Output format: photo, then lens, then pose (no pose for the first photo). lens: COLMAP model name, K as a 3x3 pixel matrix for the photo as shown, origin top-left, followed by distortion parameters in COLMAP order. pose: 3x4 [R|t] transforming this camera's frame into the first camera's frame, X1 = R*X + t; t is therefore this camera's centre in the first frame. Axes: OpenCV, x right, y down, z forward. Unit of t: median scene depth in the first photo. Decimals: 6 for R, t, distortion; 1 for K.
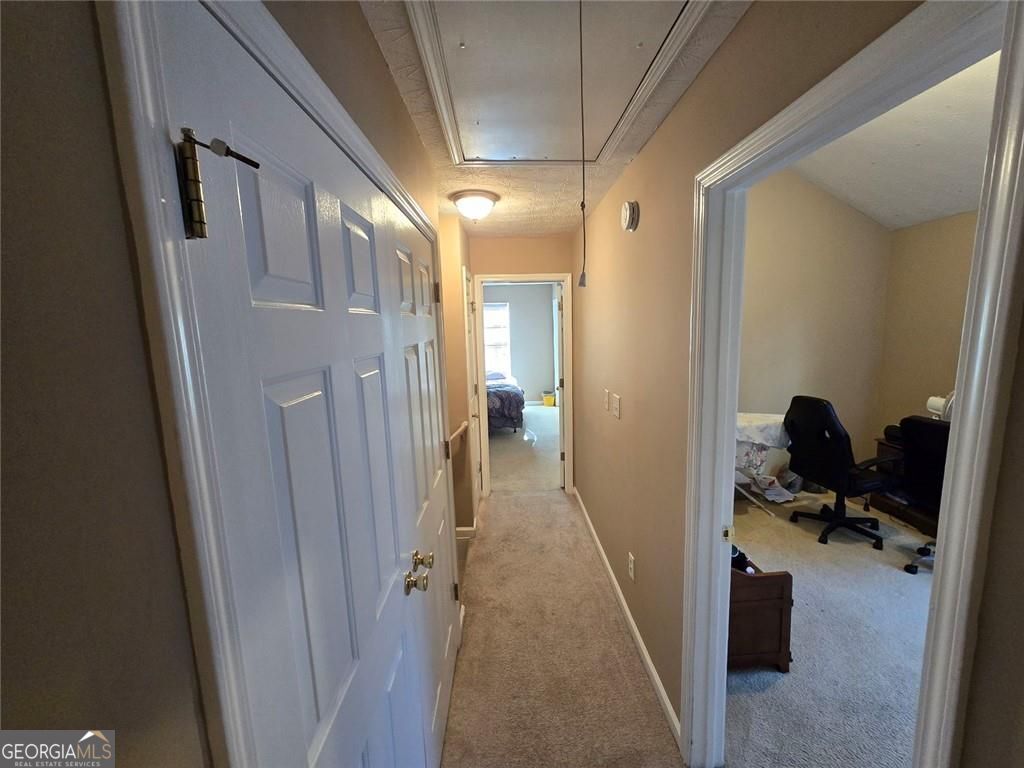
lens RADIAL K [[417.7, 0, 517.1], [0, 417.7, 380.4], [0, 0, 1]] dist [-0.003733, -0.000185]
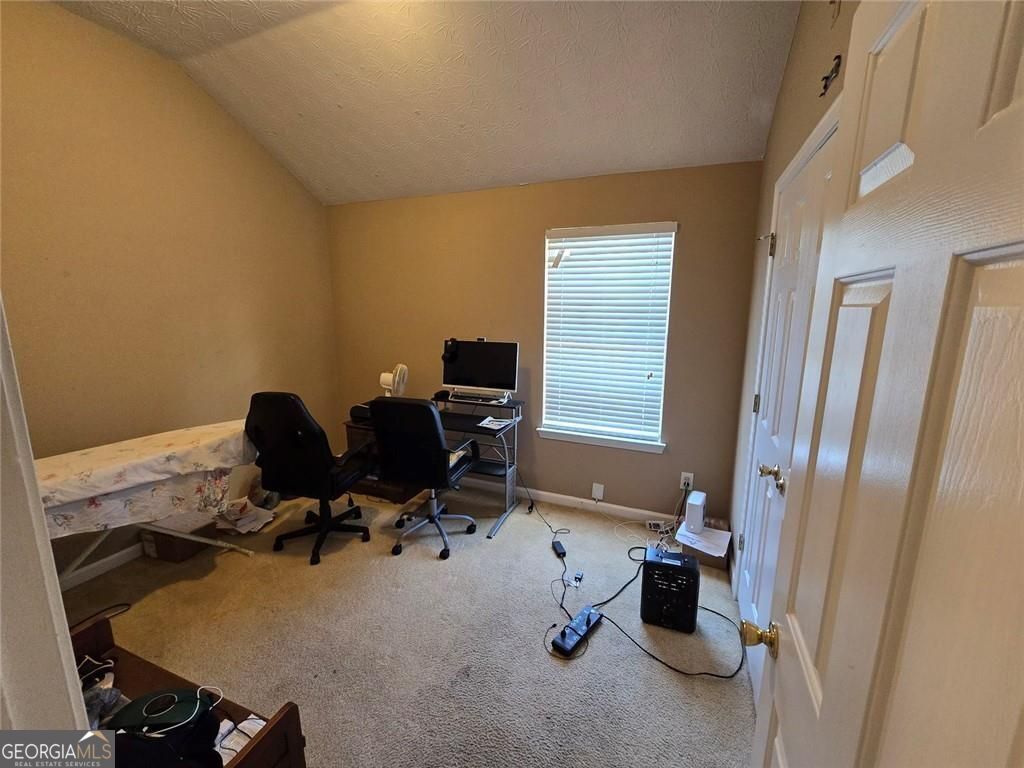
lens RADIAL K [[417.7, 0, 515.5], [0, 417.7, 376.3], [0, 0, 1]] dist [-0.003733, -0.000185]
pose [[0.403420, -0.125989, 0.906300, 0.173821], [0.102034, 0.990492, 0.092275, -0.013840], [-0.909308, 0.055247, 0.412439, 0.252560]]
